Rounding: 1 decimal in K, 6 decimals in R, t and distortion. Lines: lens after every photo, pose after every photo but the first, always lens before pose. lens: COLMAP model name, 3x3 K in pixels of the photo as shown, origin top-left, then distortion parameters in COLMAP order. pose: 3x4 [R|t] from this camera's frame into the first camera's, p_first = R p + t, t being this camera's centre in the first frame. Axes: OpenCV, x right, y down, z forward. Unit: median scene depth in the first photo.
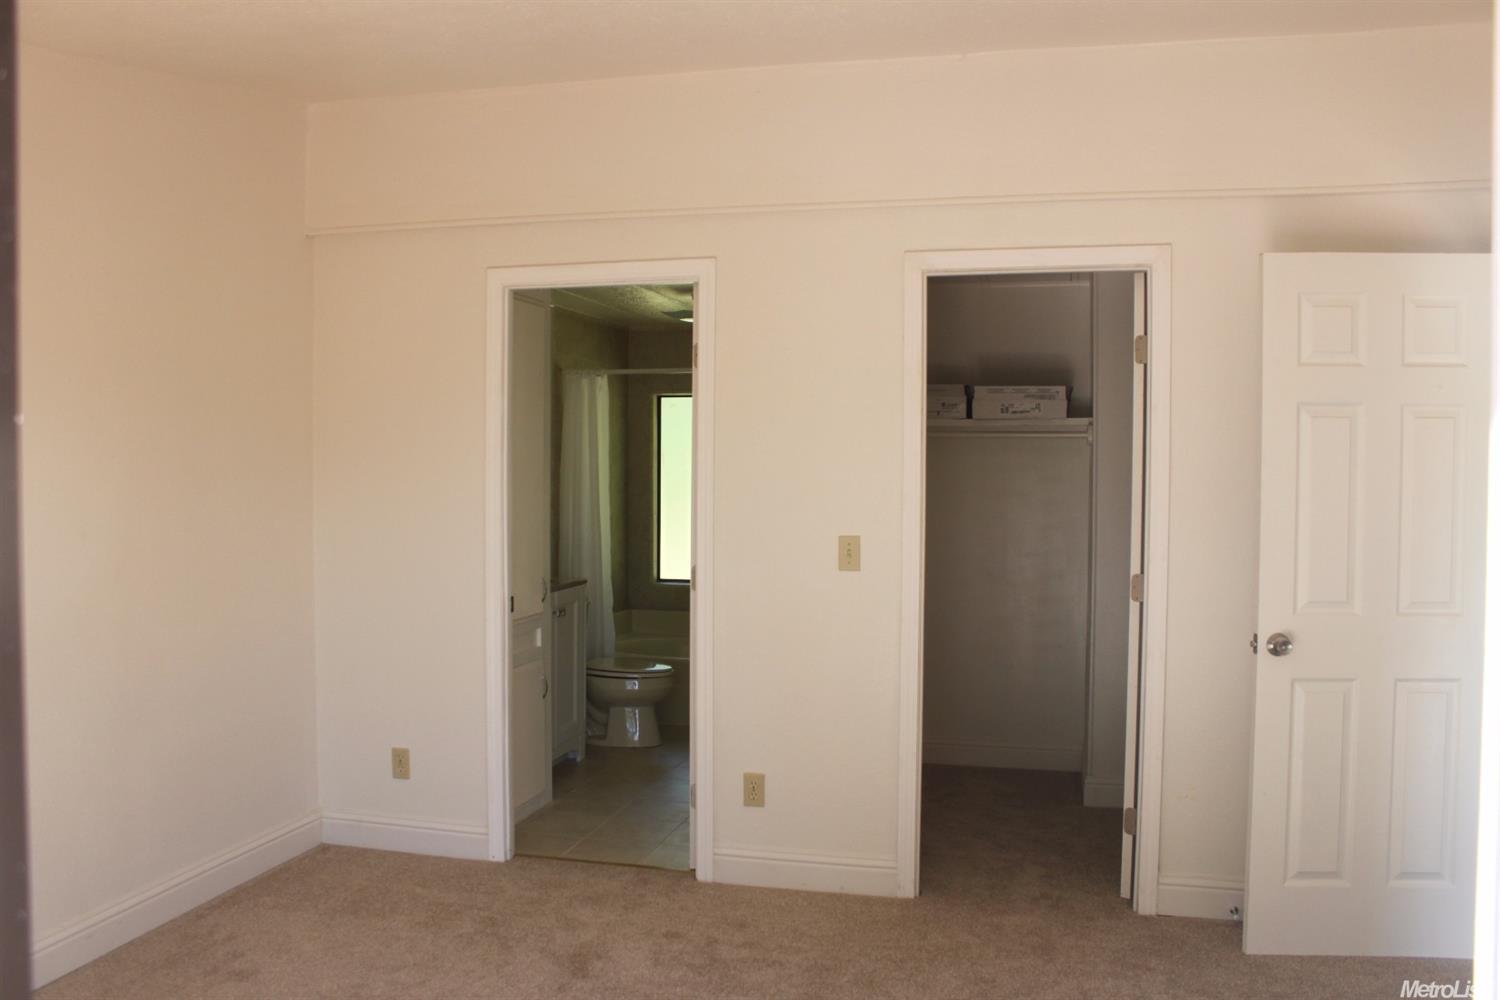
lens RADIAL K [[1277.0, 0, 749.8], [0, 1277.0, 500.3], [0, 0, 1]] dist [-0.130501, 0.101099]
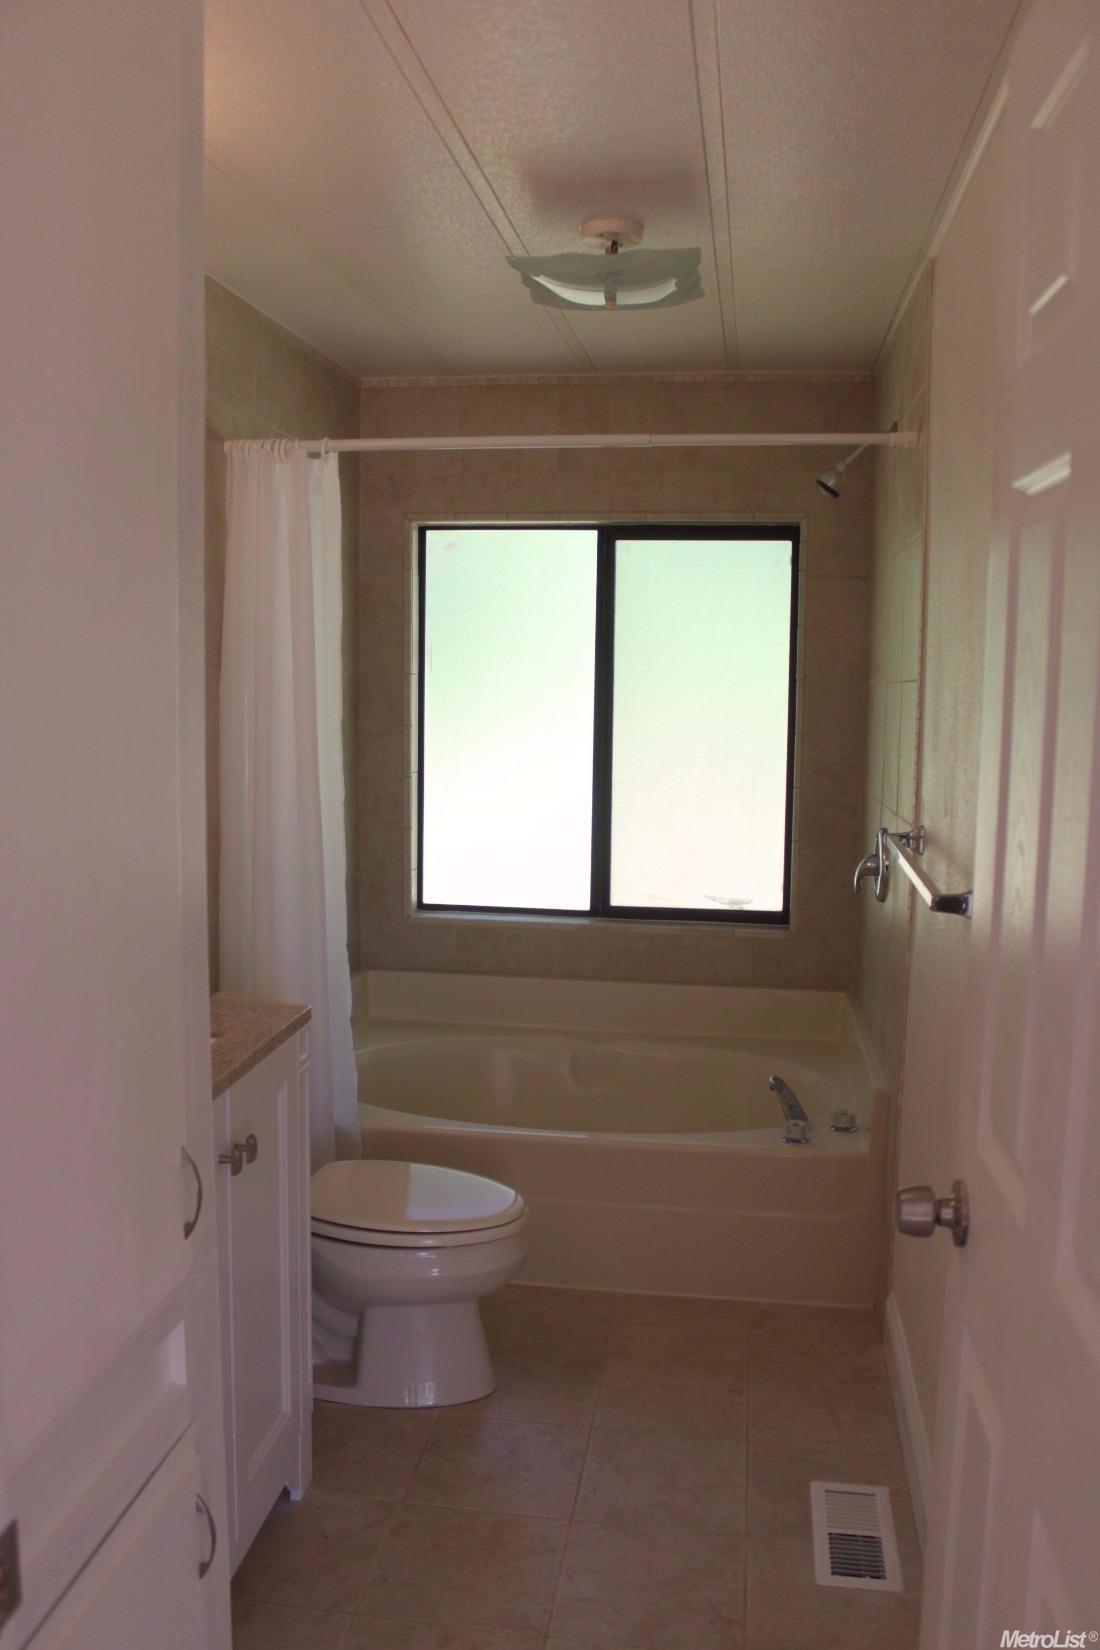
lens RADIAL K [[1404.7, 0, 550.7], [0, 1404.7, 825.2], [0, 0, 1]] dist [-0.130501, 0.101099]
pose [[0.995117, -0.004680, 0.098595, -0.087425], [-0.004129, 0.996027, 0.088960, -0.019944], [-0.098620, -0.088933, 0.991143, 0.541272]]
